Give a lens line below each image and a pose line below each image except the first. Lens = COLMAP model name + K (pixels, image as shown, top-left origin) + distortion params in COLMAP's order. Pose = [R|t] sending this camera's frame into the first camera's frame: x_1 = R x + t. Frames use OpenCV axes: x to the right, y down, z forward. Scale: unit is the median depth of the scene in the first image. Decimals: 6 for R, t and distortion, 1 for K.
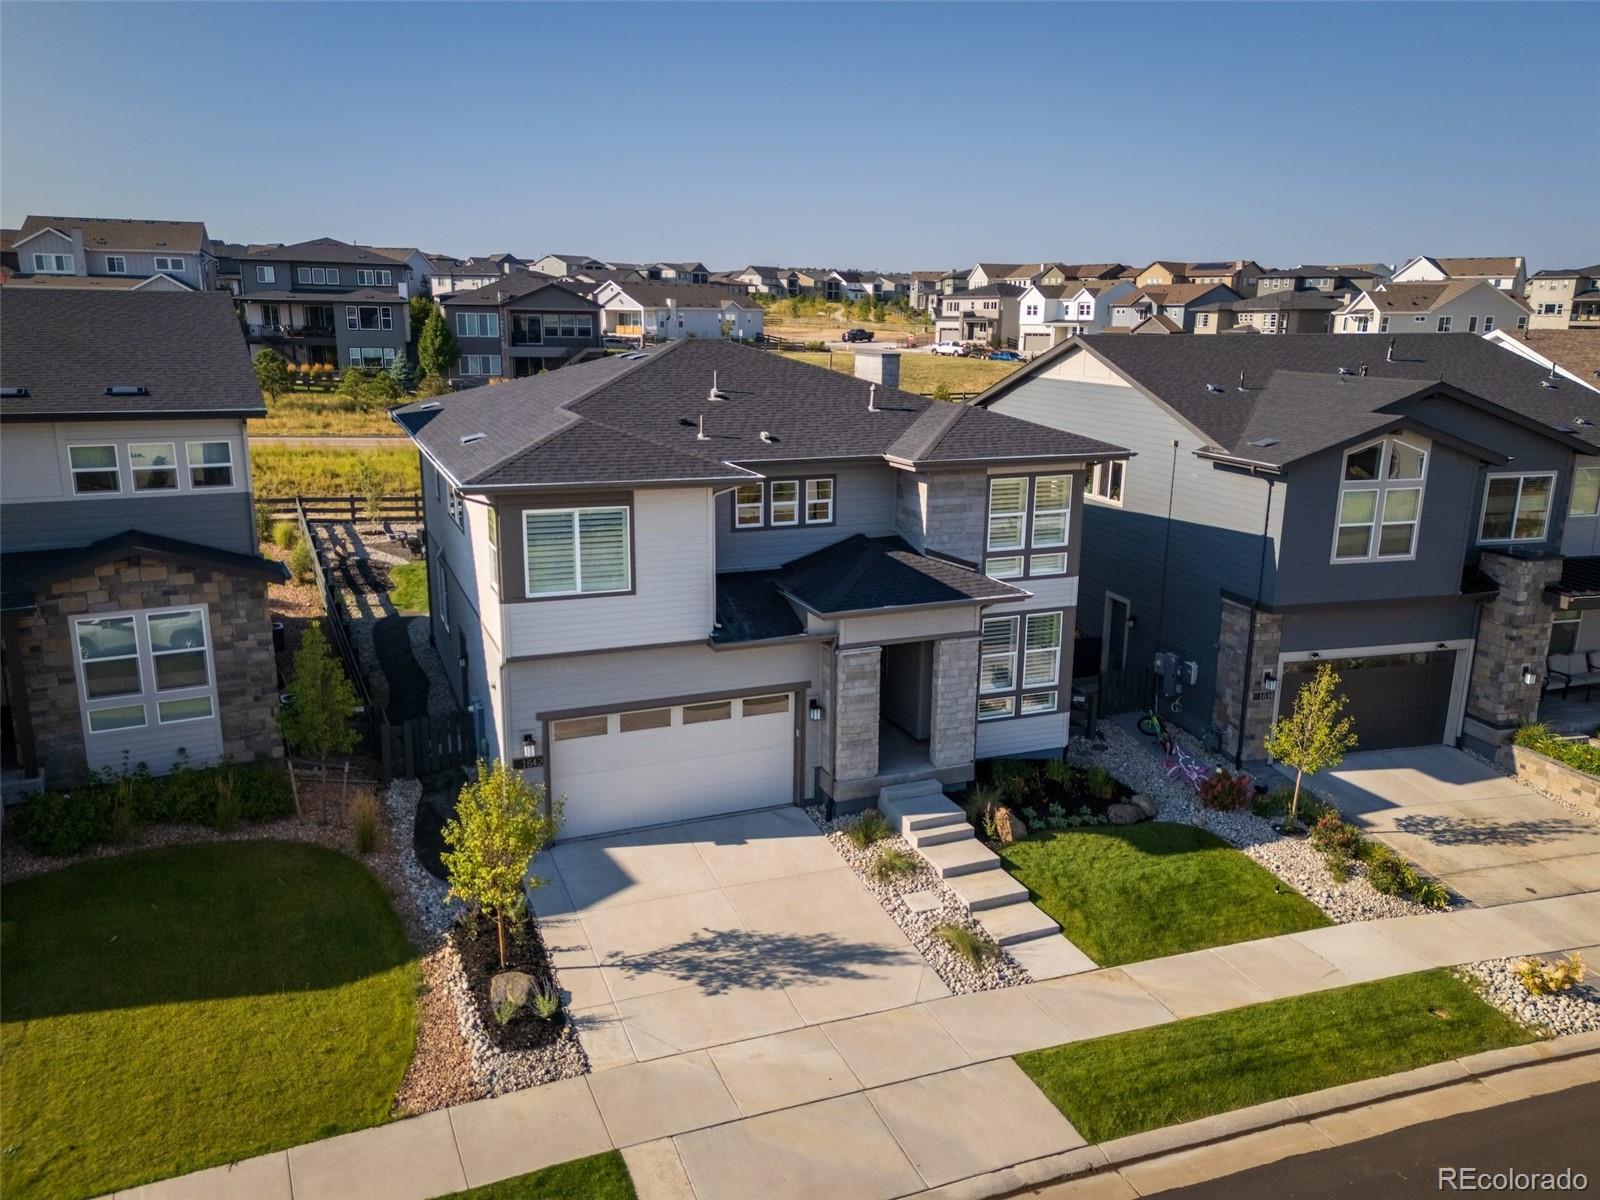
lens RADIAL K [[1206.1, 0, 799.5], [0, 1206.1, 599.5], [0, 0, 1]] dist [0.004023, -0.004164]
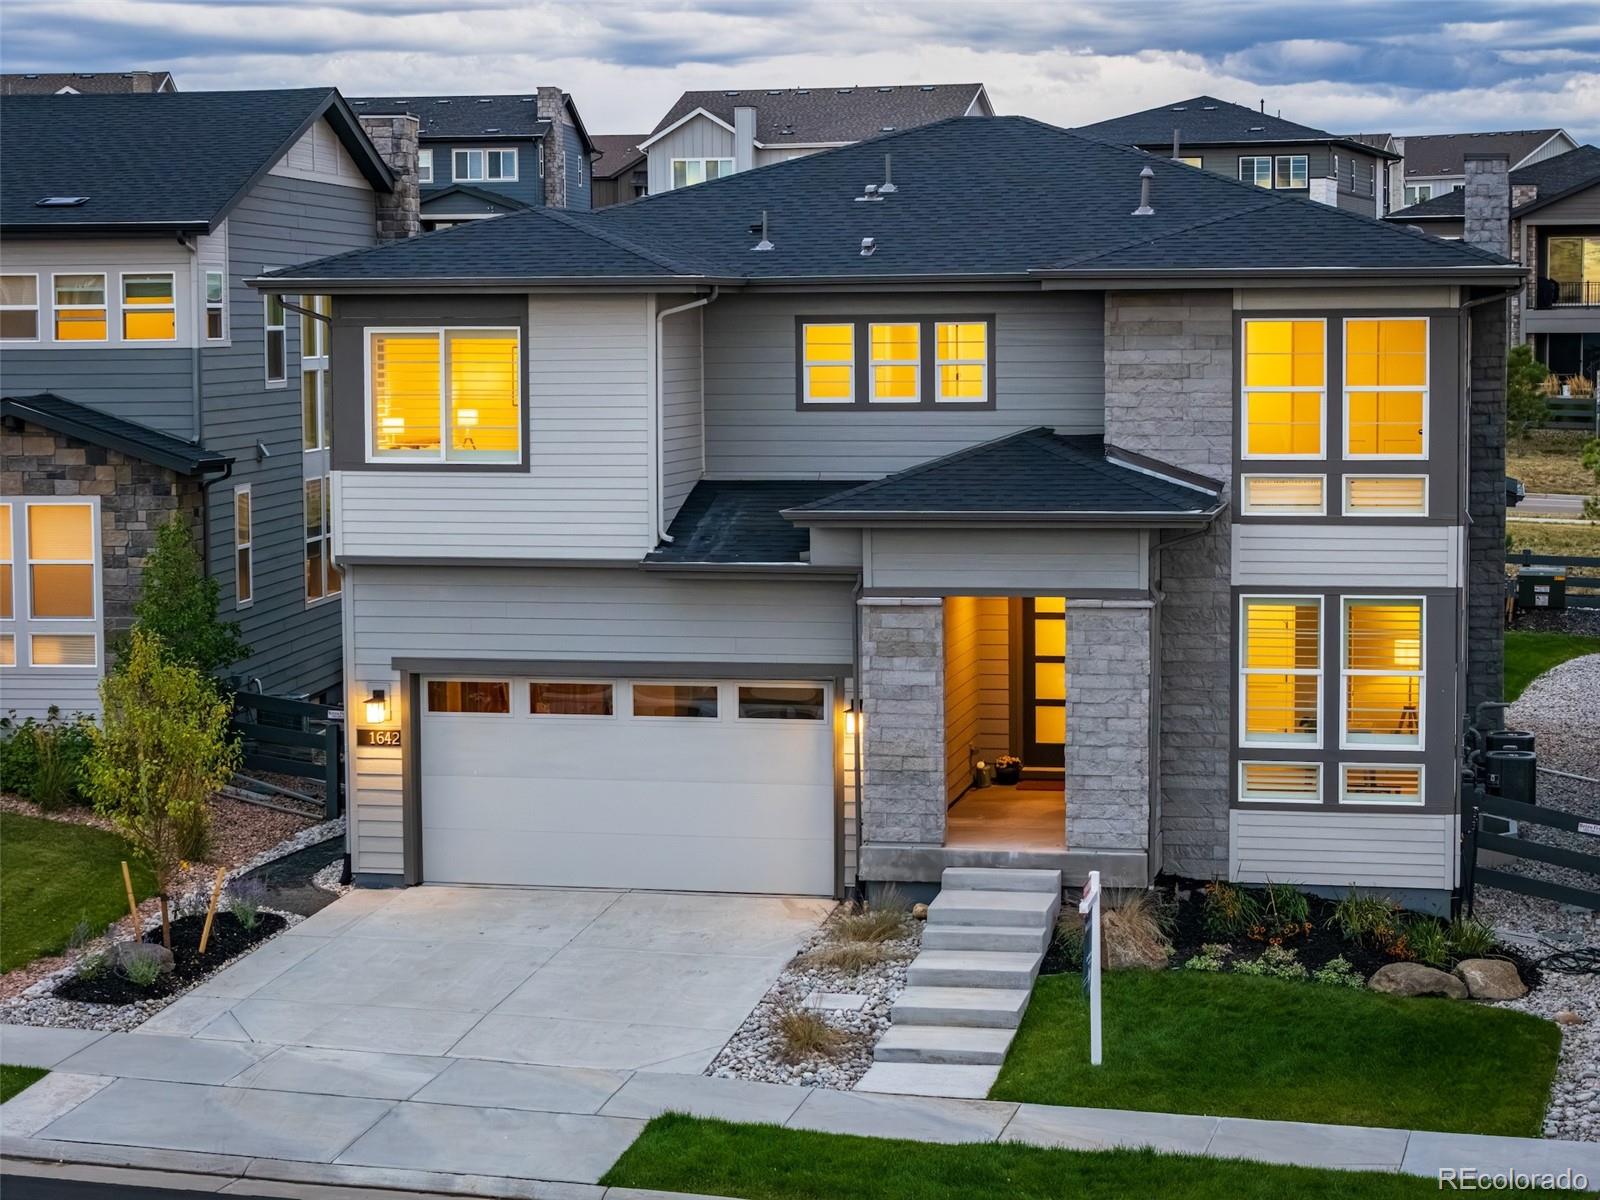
lens RADIAL K [[3267.0, 0, 800.3], [0, 3267.0, 599.4], [0, 0, 1]] dist [-0.299738, 0.000000]
pose [[0.808618, 0.028716, -0.587633, 0.881230], [-0.120320, 0.985769, -0.117396, 0.220156], [0.575899, 0.165633, 0.800566, -0.226580]]
